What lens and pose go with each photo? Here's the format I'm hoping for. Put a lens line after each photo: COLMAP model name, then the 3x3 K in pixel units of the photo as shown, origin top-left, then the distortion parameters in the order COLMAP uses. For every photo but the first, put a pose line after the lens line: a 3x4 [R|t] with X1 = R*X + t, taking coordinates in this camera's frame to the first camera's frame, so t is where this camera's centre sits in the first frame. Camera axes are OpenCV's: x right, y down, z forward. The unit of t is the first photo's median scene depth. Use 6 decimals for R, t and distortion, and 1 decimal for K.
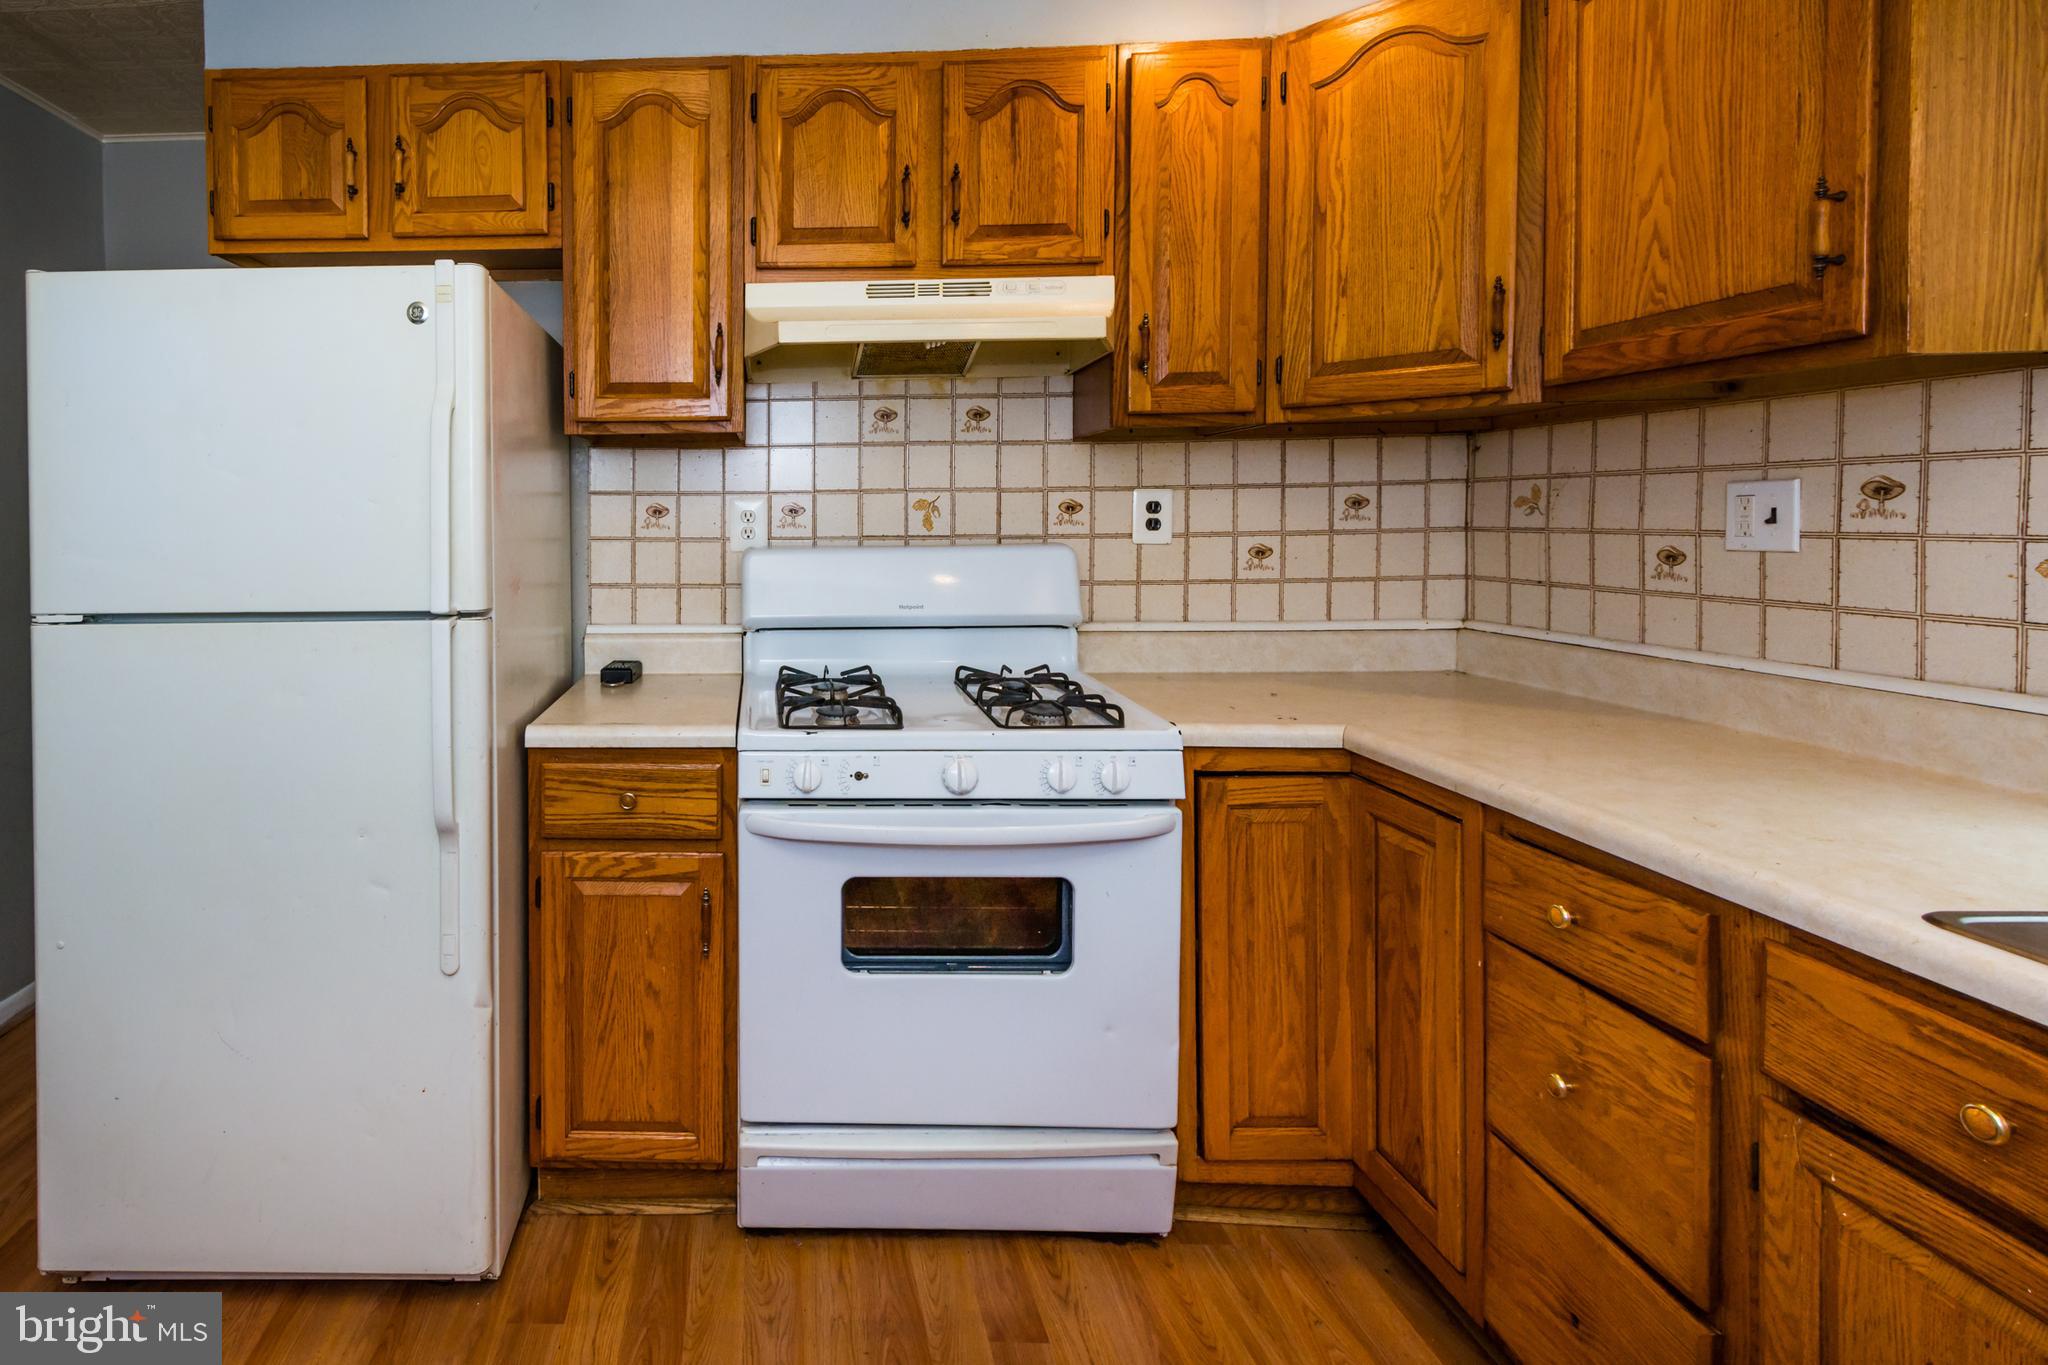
lens RADIAL K [[1003.8, 0, 840.0], [0, 1003.8, 557.1], [0, 0, 1]] dist [0.018038, -0.007511]
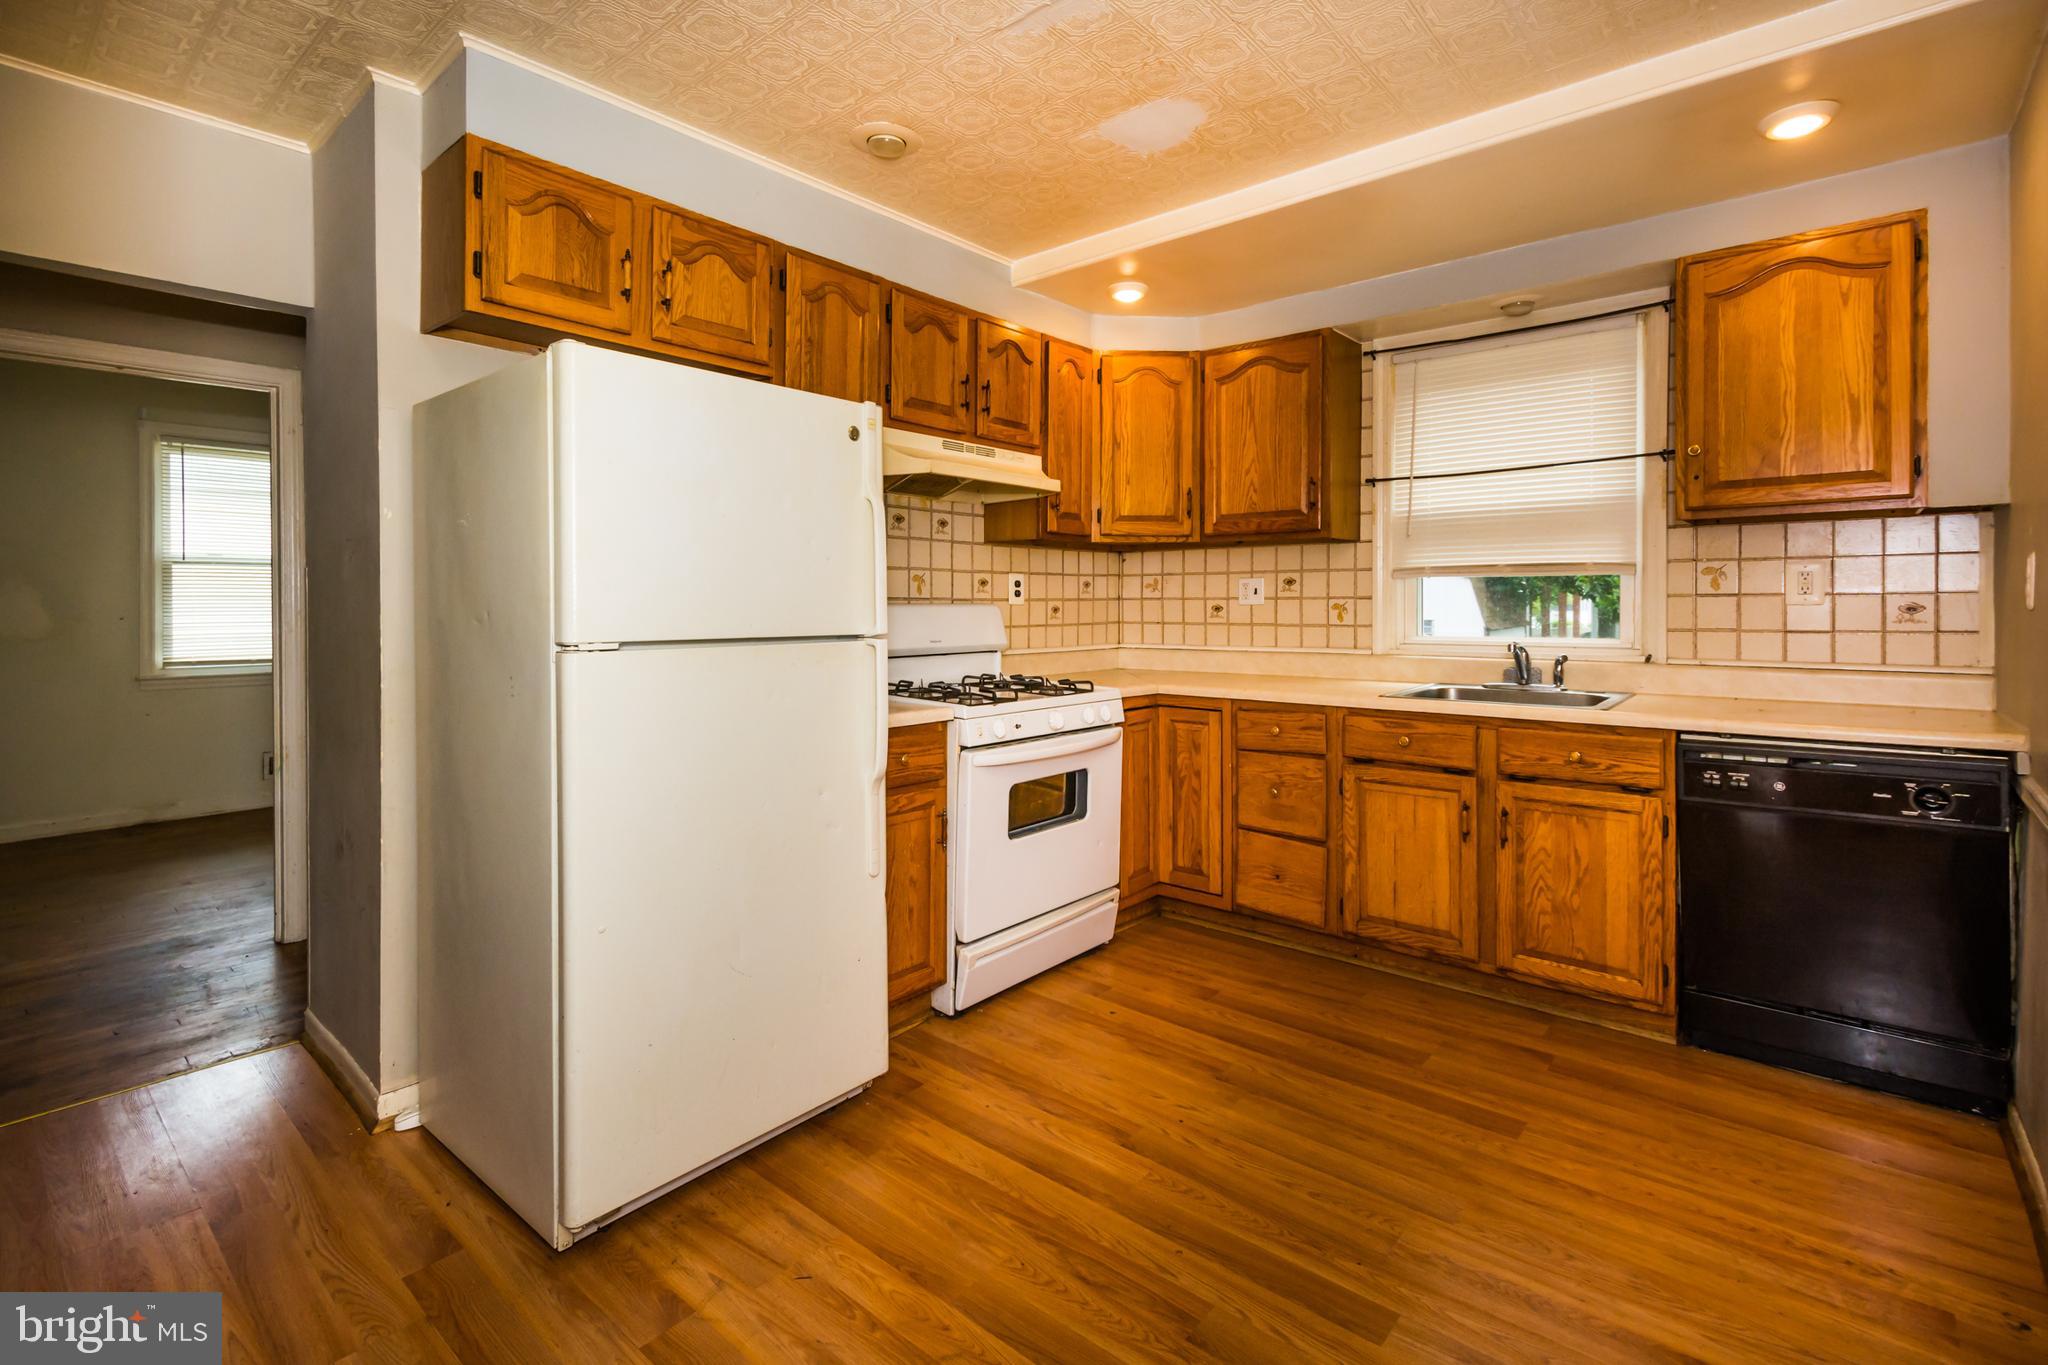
lens RADIAL K [[942.7, 0, 1031.8], [0, 942.7, 644.3], [0, 0, 1]] dist [0.014346, -0.006577]
pose [[0.618112, -0.020274, 0.785829, -1.121710], [0.027914, 0.999603, 0.003833, 0.058578], [-0.785594, 0.019567, 0.618432, -0.050310]]
